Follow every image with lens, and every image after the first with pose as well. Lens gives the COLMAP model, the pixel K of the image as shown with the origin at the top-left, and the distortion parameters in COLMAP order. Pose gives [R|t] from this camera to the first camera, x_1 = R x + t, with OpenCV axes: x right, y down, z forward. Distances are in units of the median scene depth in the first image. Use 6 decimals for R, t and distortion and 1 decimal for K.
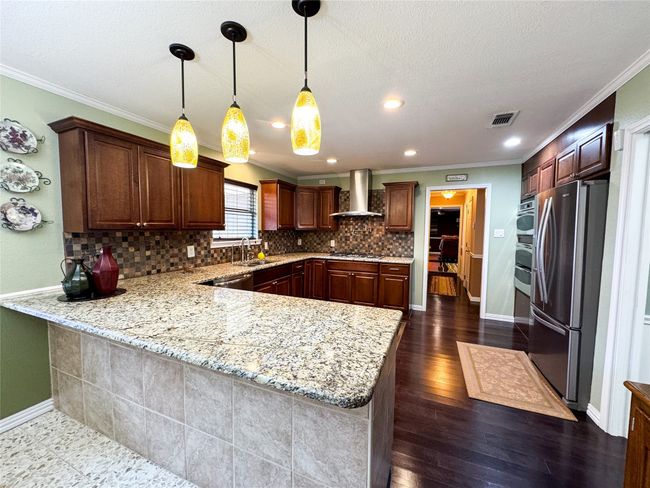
lens RADIAL K [[258.1, 0, 322.5], [0, 258.1, 244.5], [0, 0, 1]] dist [-0.007404, -0.000230]
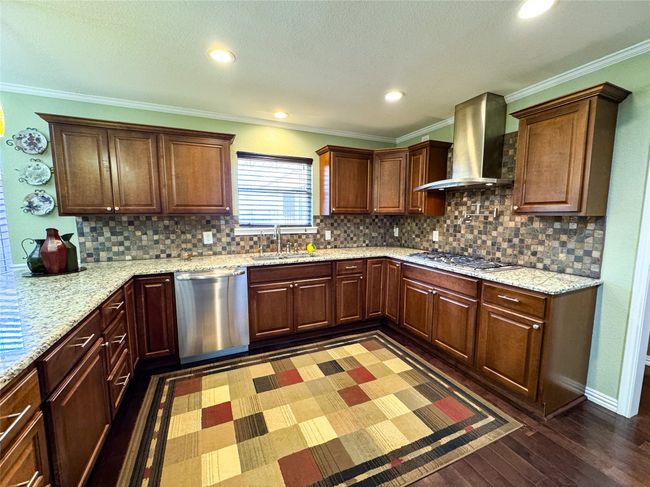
lens RADIAL K [[266.2, 0, 324.4], [0, 266.2, 244.5], [0, 0, 1]] dist [-0.002482, 0.000211]
pose [[0.735492, 0.066110, -0.674300, 0.341696], [-0.035050, 0.997608, 0.059577, -0.015789], [0.676626, -0.020184, 0.736050, 0.428711]]
